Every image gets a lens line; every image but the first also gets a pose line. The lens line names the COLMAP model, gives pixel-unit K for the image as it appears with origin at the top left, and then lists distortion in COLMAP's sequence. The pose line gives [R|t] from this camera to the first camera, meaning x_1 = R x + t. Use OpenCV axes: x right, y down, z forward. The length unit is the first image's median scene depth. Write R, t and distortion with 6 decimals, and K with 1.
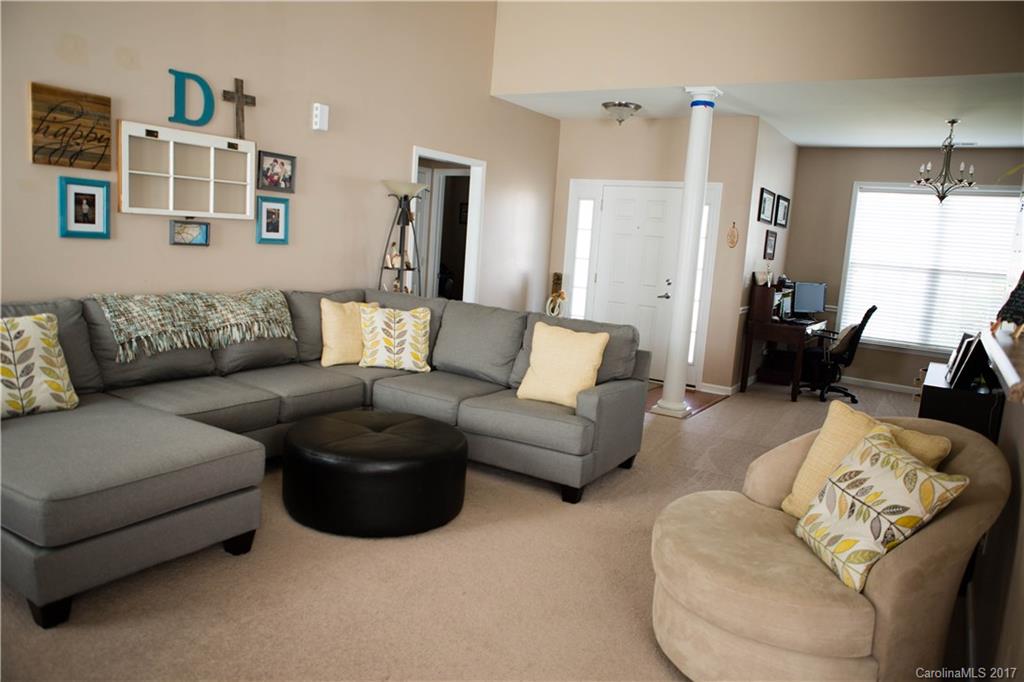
lens RADIAL K [[740.6, 0, 514.4], [0, 740.6, 344.3], [0, 0, 1]] dist [-0.015445, 0.001230]
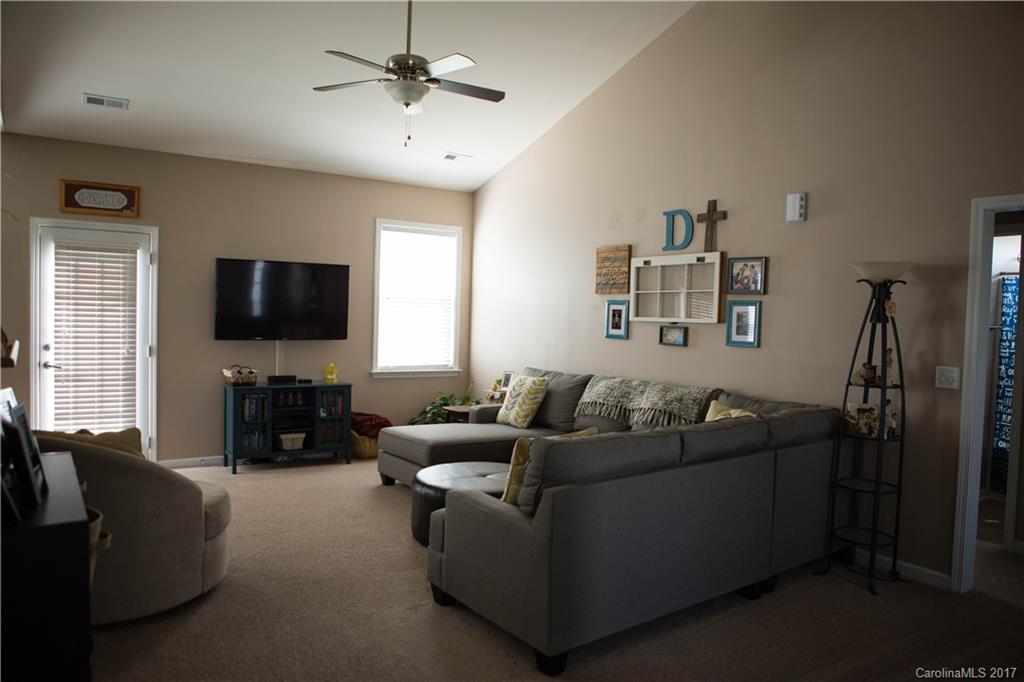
lens RADIAL K [[740.6, 0, 510.3], [0, 740.6, 335.9], [0, 0, 1]] dist [-0.015445, 0.001230]
pose [[-0.396448, -0.050016, -0.916694, 0.756341], [-0.187454, 0.981889, 0.027496, -0.127131], [0.898716, 0.182738, -0.398644, 1.187596]]
